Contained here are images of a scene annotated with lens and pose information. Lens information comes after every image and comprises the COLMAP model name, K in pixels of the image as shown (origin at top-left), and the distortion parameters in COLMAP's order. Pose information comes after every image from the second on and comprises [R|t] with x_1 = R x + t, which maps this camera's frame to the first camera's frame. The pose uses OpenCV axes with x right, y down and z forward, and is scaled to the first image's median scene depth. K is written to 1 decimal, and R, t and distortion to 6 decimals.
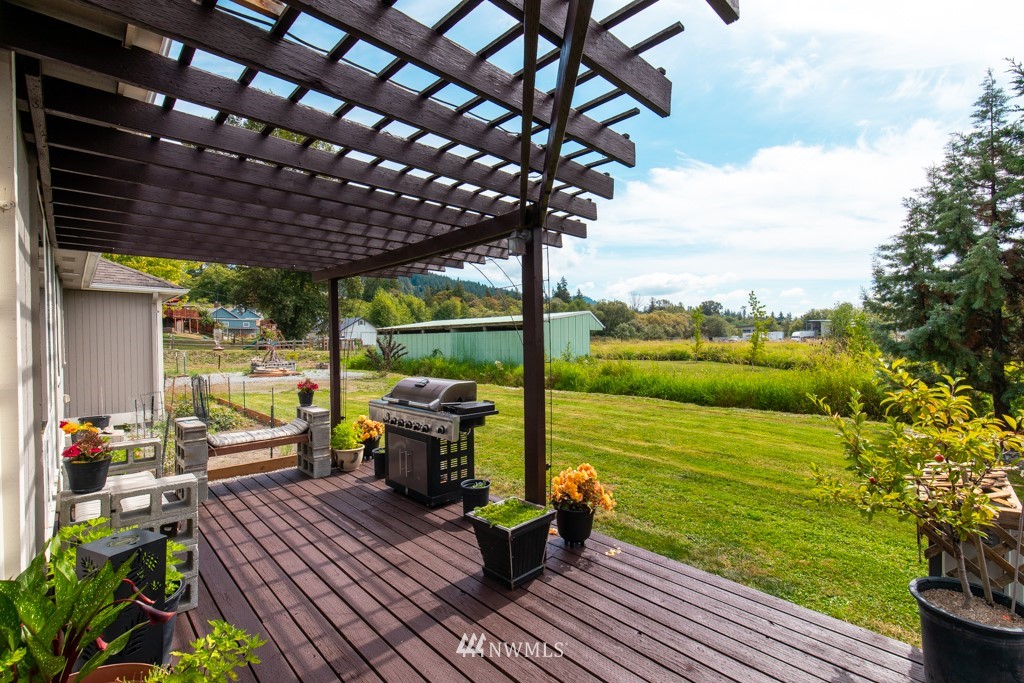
lens RADIAL K [[461.8, 0, 512.3], [0, 461.8, 342.5], [0, 0, 1]] dist [0.011288, -0.001373]
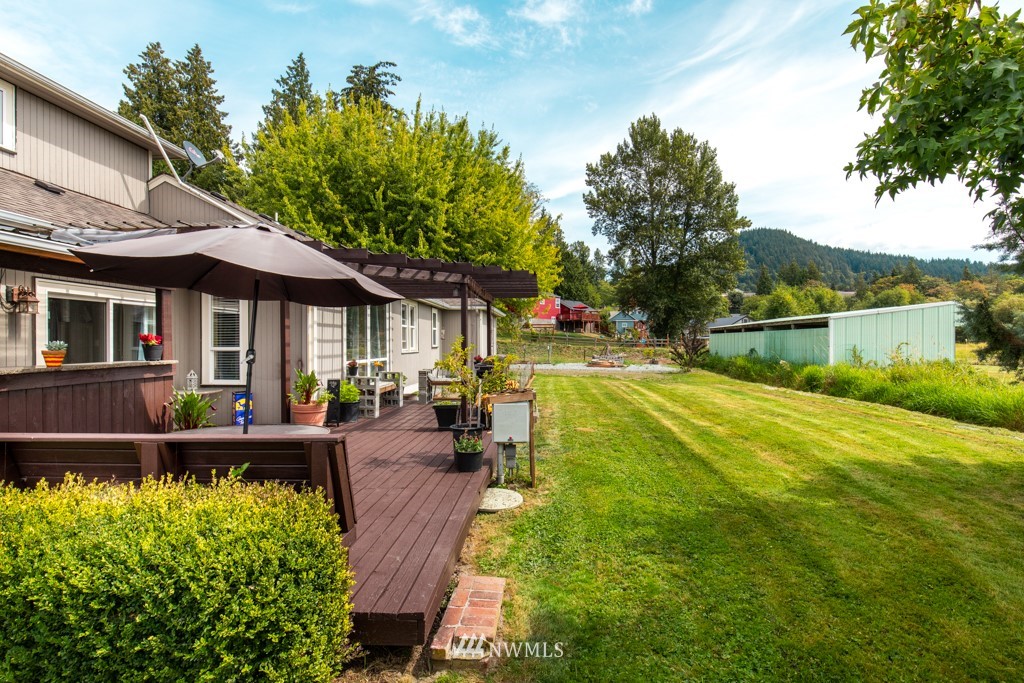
lens RADIAL K [[487.3, 0, 512.9], [0, 487.3, 345.0], [0, 0, 1]] dist [0.001296, -0.000285]
pose [[0.676600, 0.015072, -0.736197, 1.244770], [-0.011860, 0.999884, 0.009571, 0.018828], [0.736255, 0.002255, 0.676700, -0.286068]]
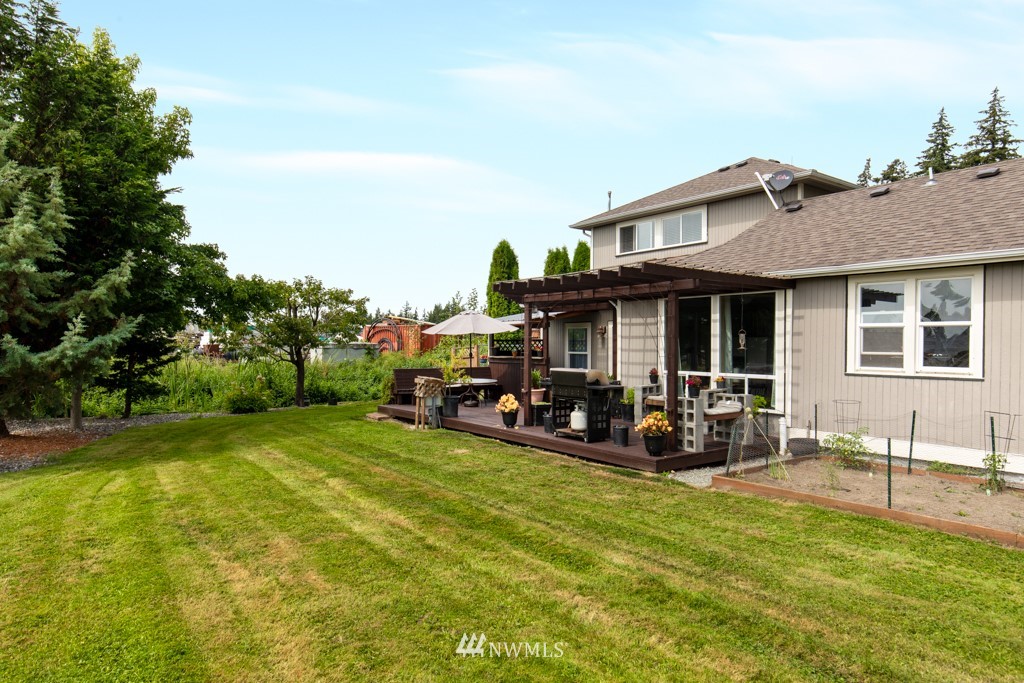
lens RADIAL K [[618.9, 0, 515.2], [0, 618.9, 346.6], [0, 0, 1]] dist [-0.000827, 0.001251]
pose [[-0.992671, 0.006855, 0.120657, -0.198634], [0.008156, 0.999914, 0.010291, -0.016513], [-0.120576, 0.011199, -0.992641, 2.859549]]
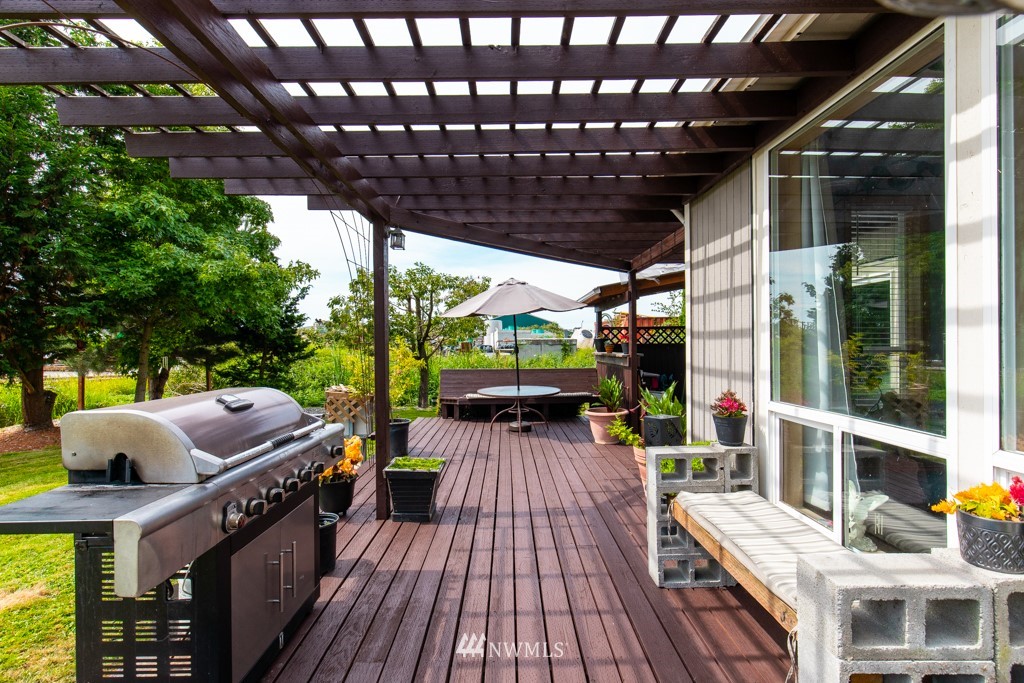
lens RADIAL K [[487.3, 0, 511.6], [0, 487.3, 342.1], [0, 0, 1]] dist [0.001296, -0.000285]
pose [[-0.732723, 0.020558, 0.680216, -0.627970], [0.023205, 0.999717, -0.005219, 0.034978], [-0.680131, 0.011960, -0.732993, 1.040784]]
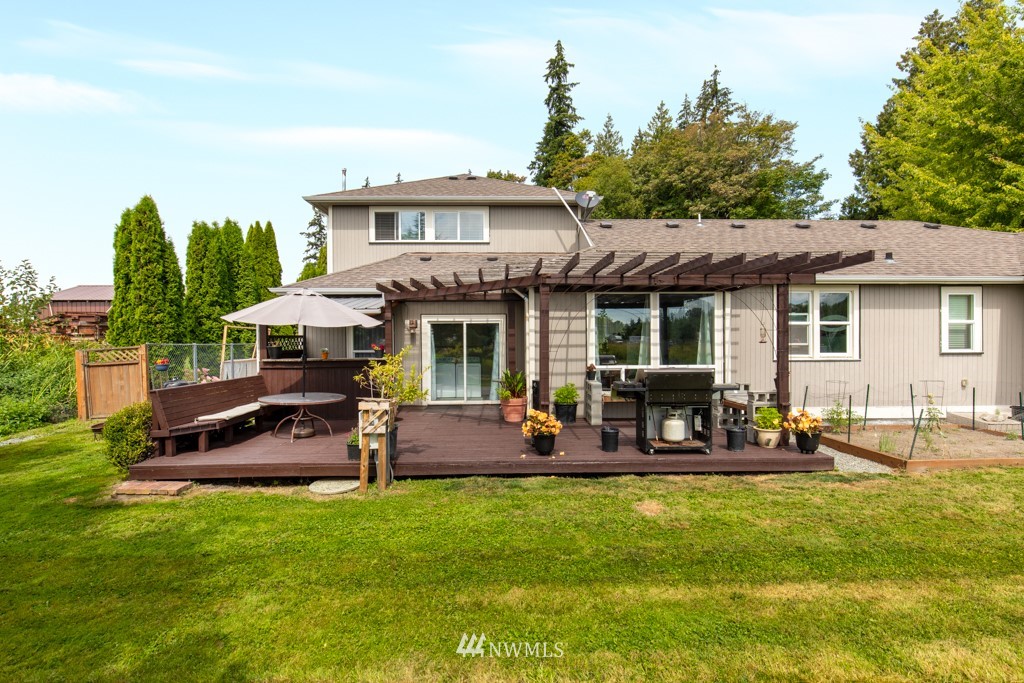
lens RADIAL K [[487.3, 0, 513.9], [0, 487.3, 342.6], [0, 0, 1]] dist [0.001296, -0.000285]
pose [[-0.668771, 0.020613, -0.743182, 1.074506], [0.008644, 0.999764, 0.019950, -0.023525], [0.743418, 0.006918, -0.668791, 1.457535]]
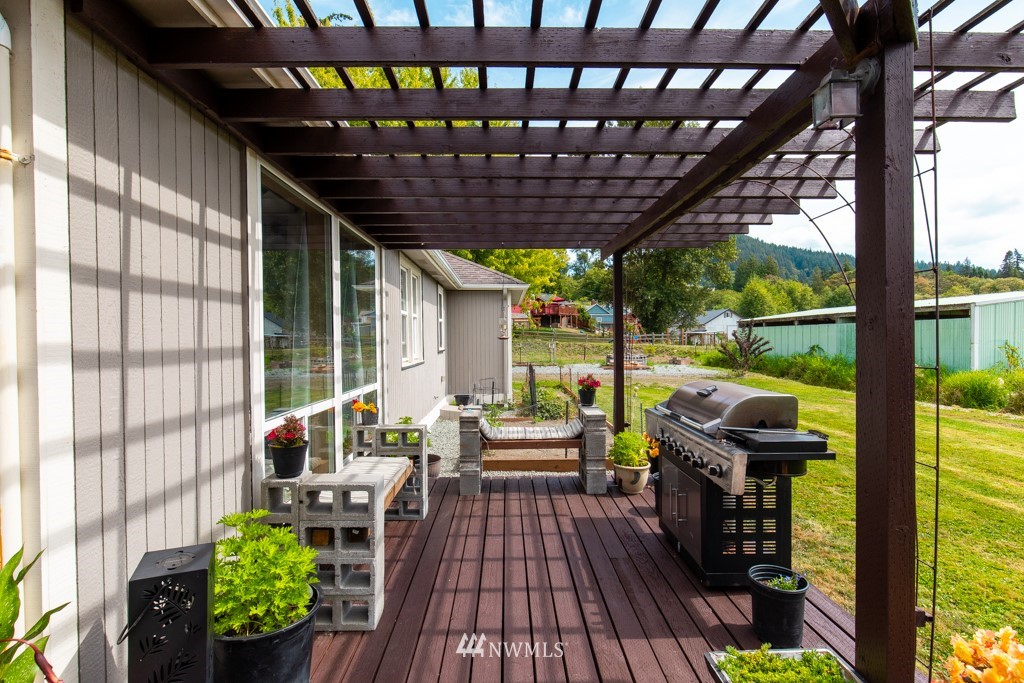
lens RADIAL K [[487.3, 0, 514.1], [0, 487.3, 343.4], [0, 0, 1]] dist [0.001296, -0.000285]
pose [[0.739831, 0.014600, -0.672635, 0.060833], [-0.005991, 0.999868, 0.015114, 0.010486], [0.672766, -0.007152, 0.739820, 0.268993]]
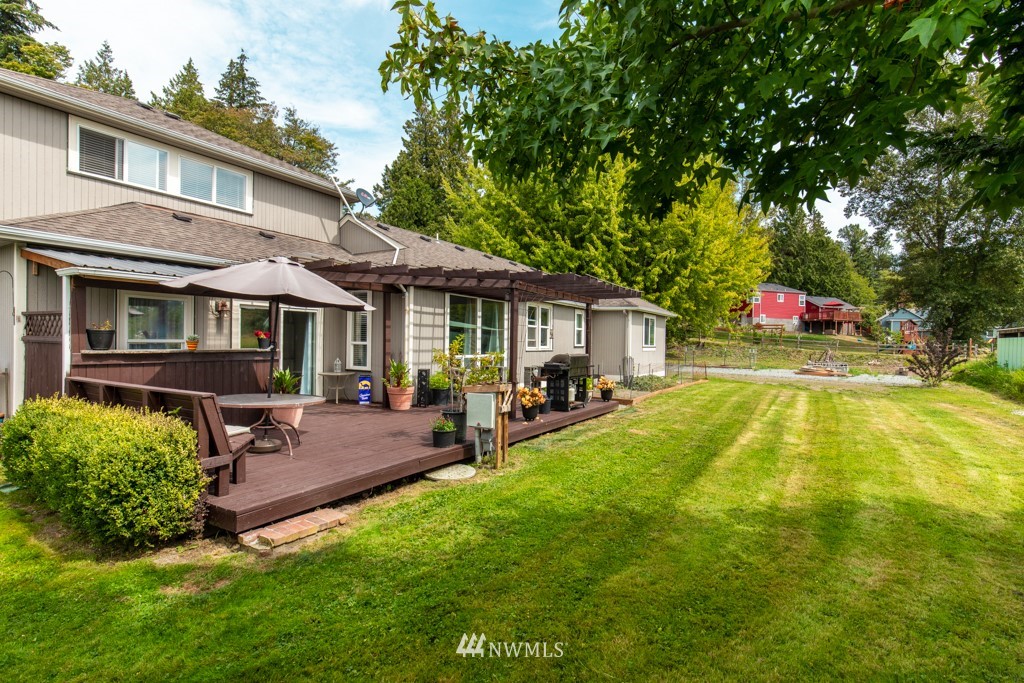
lens RADIAL K [[487.3, 0, 512.7], [0, 487.3, 344.8], [0, 0, 1]] dist [0.001296, -0.000285]
pose [[0.257716, 0.023835, -0.965927, 1.658293], [-0.026510, 0.999494, 0.017590, 0.009871], [0.965857, 0.021073, 0.258218, 0.188329]]
